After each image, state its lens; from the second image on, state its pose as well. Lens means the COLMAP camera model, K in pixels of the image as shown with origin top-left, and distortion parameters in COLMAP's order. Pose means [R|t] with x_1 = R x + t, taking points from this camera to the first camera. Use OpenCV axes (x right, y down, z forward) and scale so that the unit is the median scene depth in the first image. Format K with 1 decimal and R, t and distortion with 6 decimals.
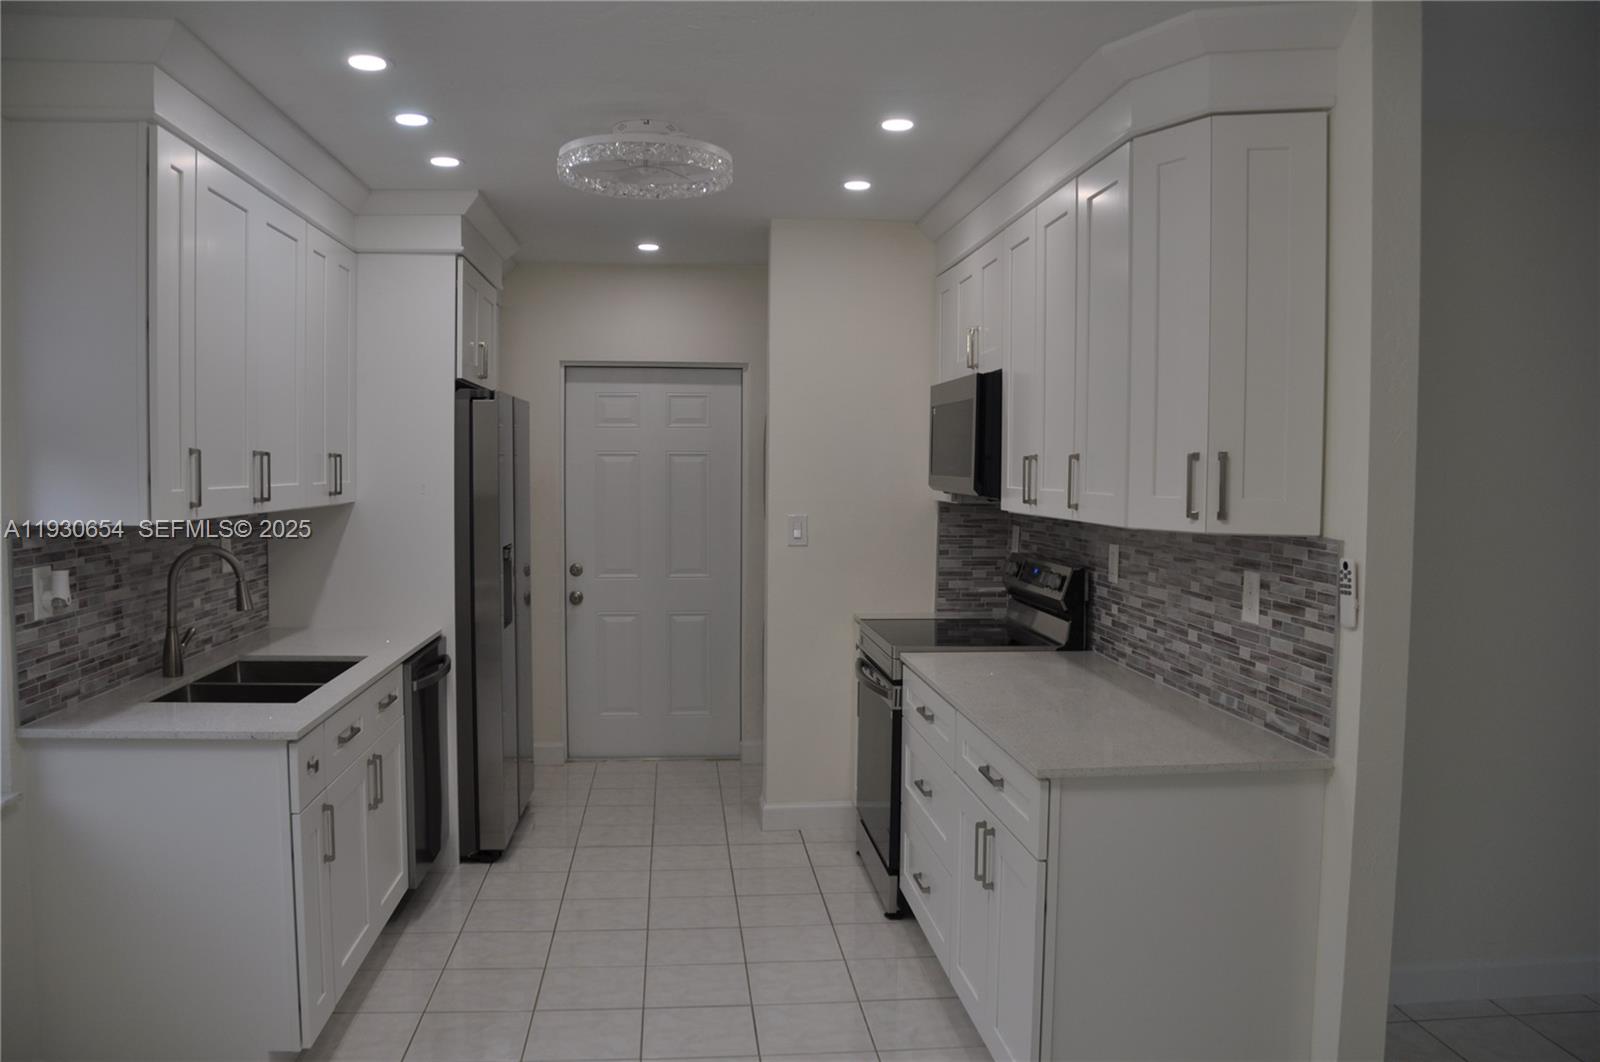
lens RADIAL K [[1251.3, 0, 800.0], [0, 1251.3, 531.0], [0, 0, 1]] dist [-0.156604, 0.111745]
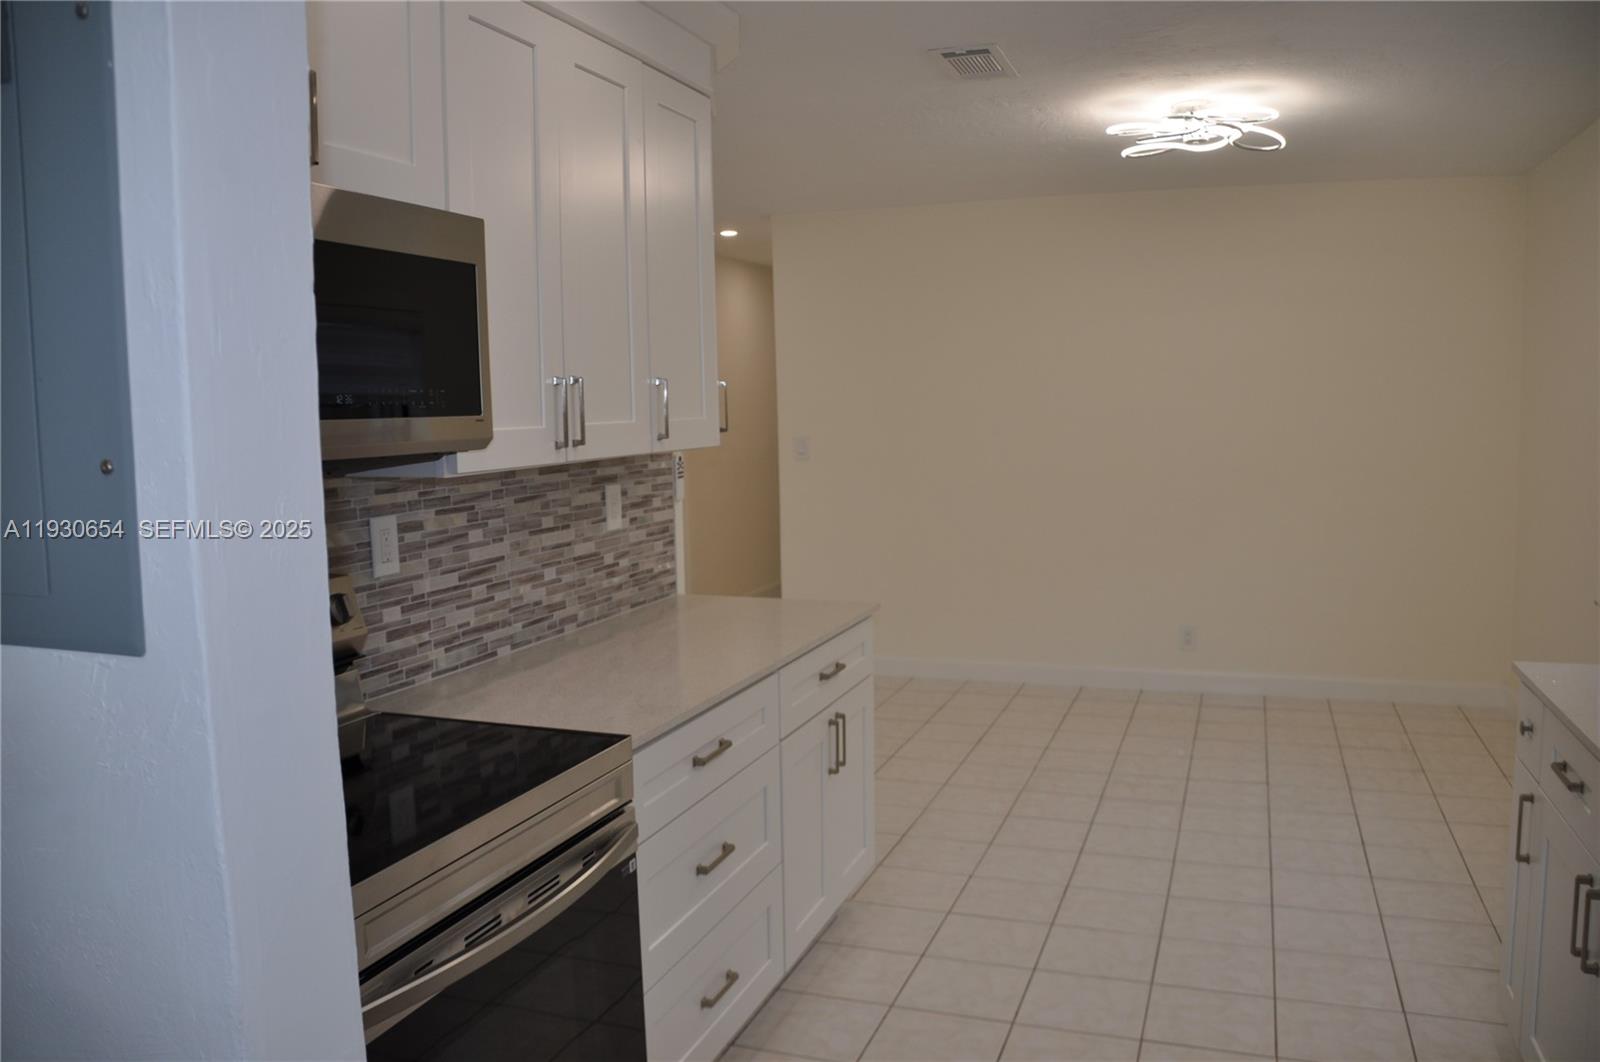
lens RADIAL K [[1251.3, 0, 800.0], [0, 1251.3, 531.0], [0, 0, 1]] dist [-0.156604, 0.111745]
pose [[-0.903762, -0.031910, 0.426845, -0.284715], [0.036598, 0.987805, 0.151335, -0.092910], [-0.426469, 0.152392, -0.891572, 1.943006]]
